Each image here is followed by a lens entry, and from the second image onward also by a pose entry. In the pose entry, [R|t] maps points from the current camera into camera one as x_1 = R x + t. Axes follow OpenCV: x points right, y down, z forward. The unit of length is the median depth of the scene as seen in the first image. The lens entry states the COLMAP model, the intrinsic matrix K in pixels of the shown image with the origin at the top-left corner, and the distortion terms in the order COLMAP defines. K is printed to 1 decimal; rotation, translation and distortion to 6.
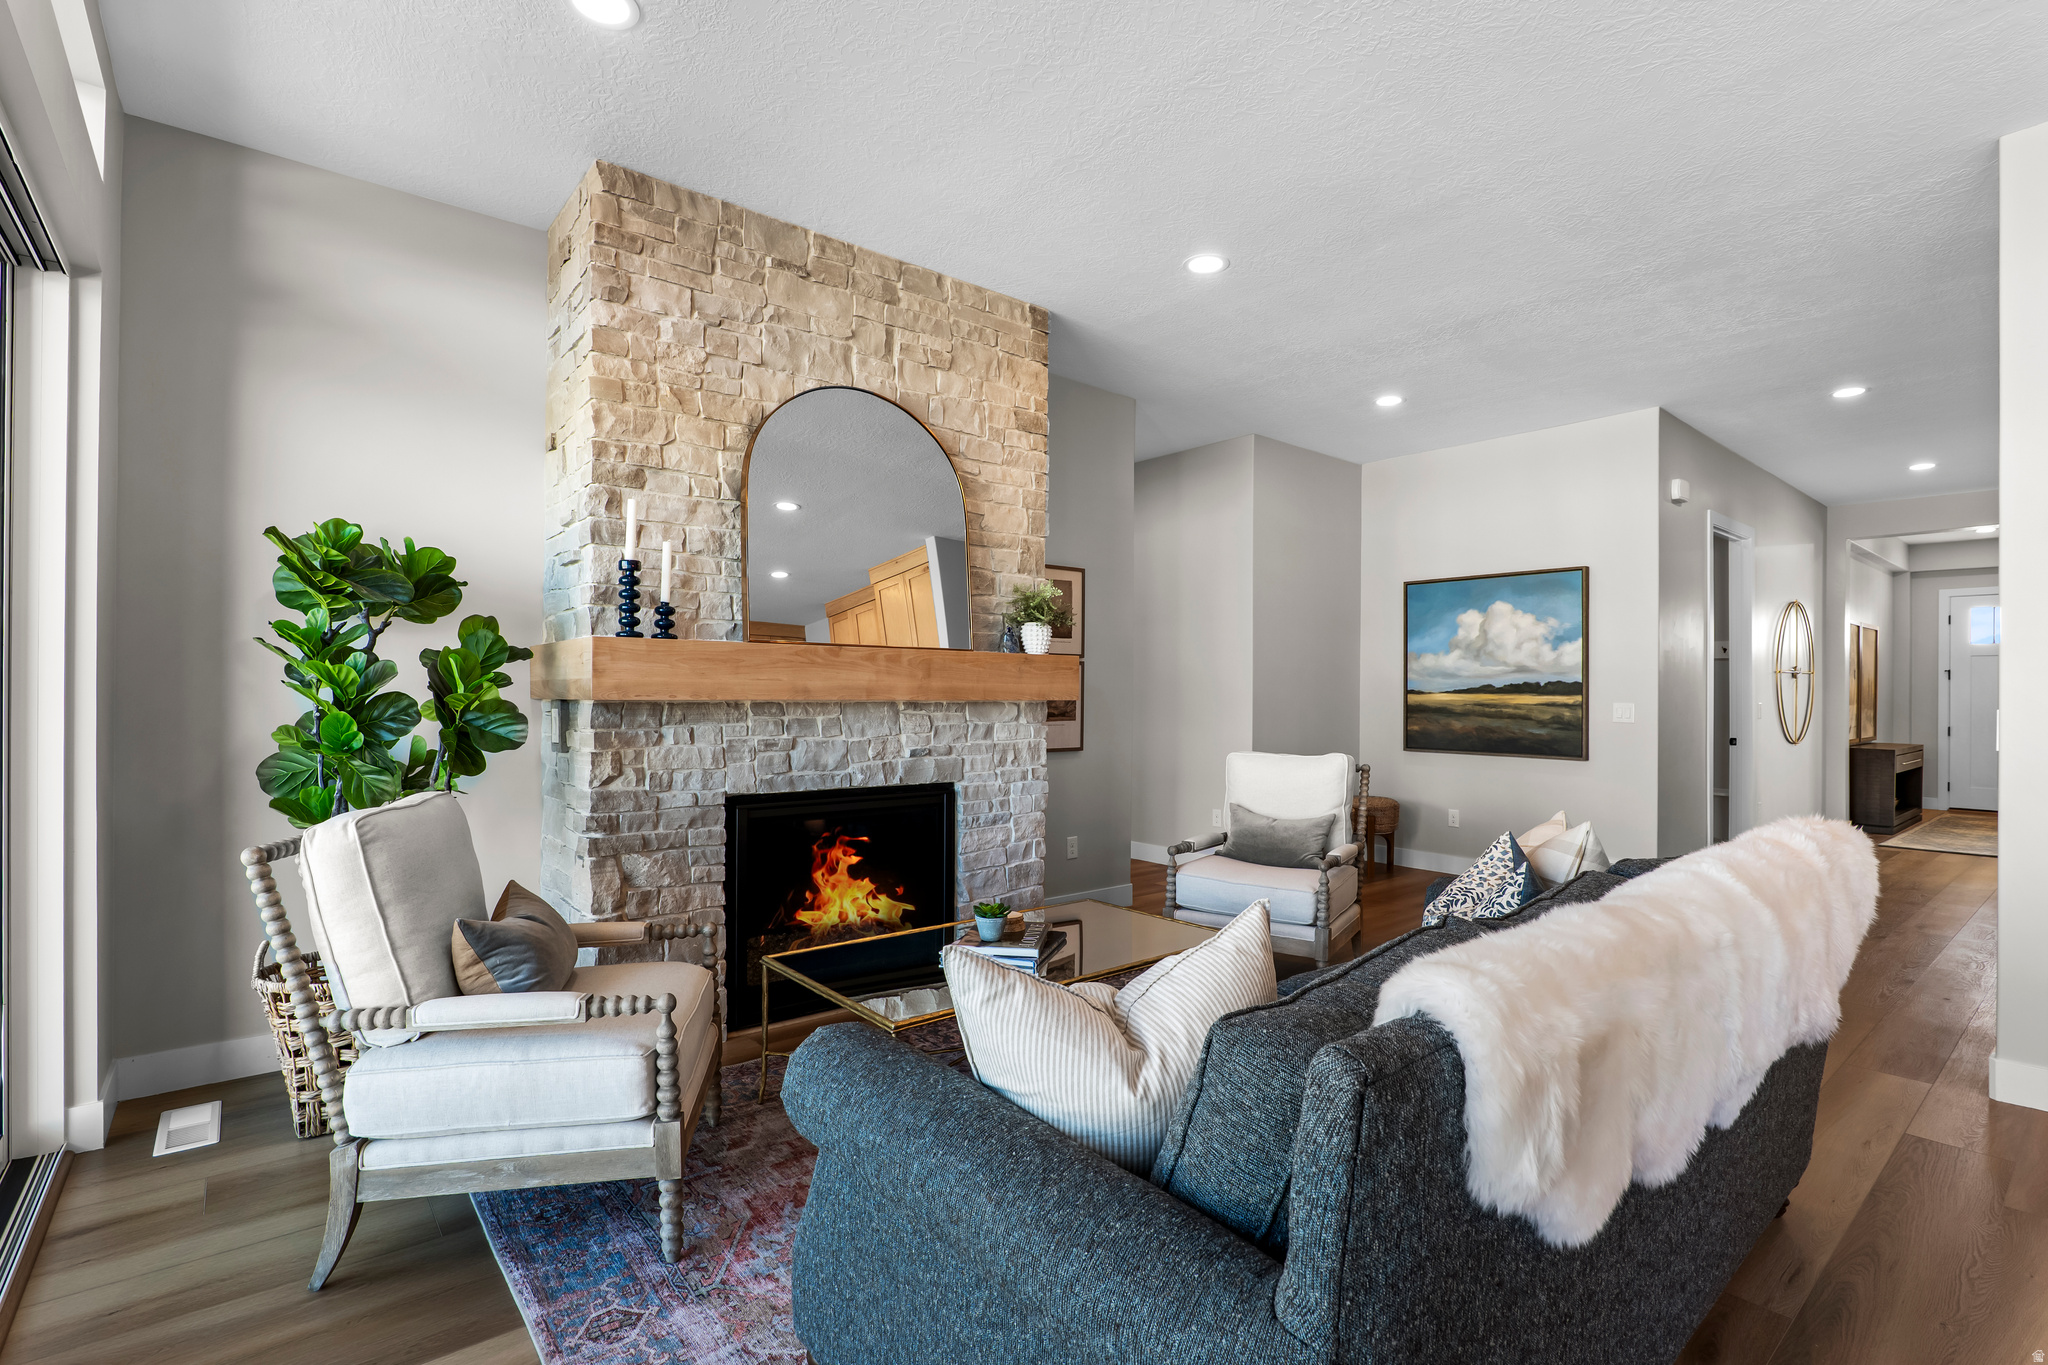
lens RADIAL K [[950.4, 0, 1024.4], [0, 950.4, 687.1], [0, 0, 1]] dist [-0.020144, 0.005932]
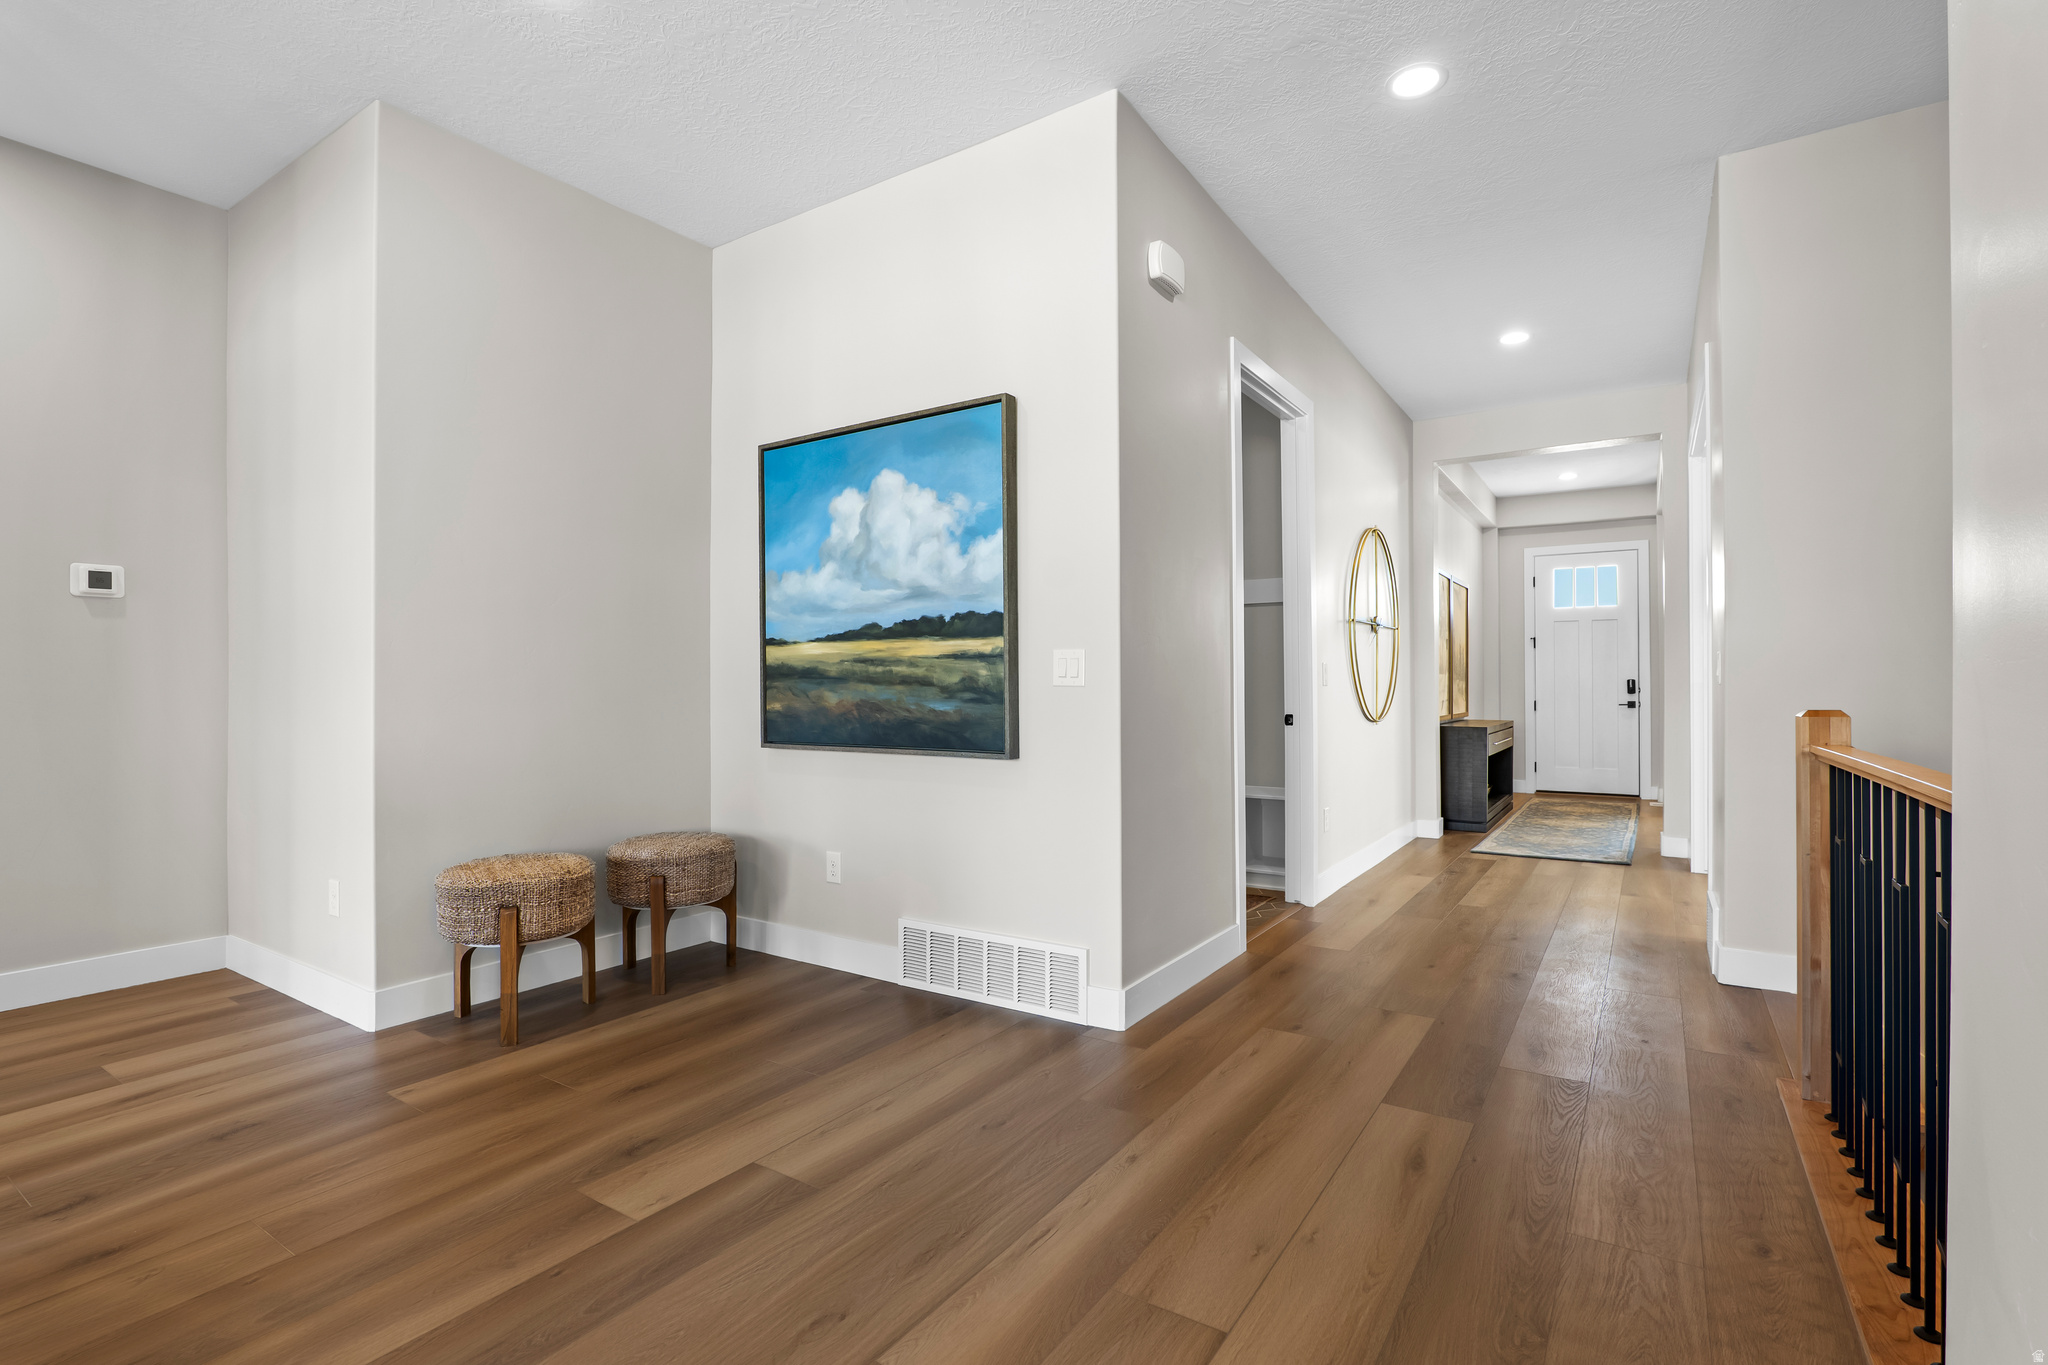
lens RADIAL K [[950.4, 0, 1024.4], [0, 950.4, 687.1], [0, 0, 1]] dist [-0.020144, 0.005932]
pose [[0.956236, -0.011717, 0.292361, 0.403700], [0.010669, 0.999930, 0.005178, 0.031382], [-0.292401, -0.001832, 0.956294, 0.439977]]
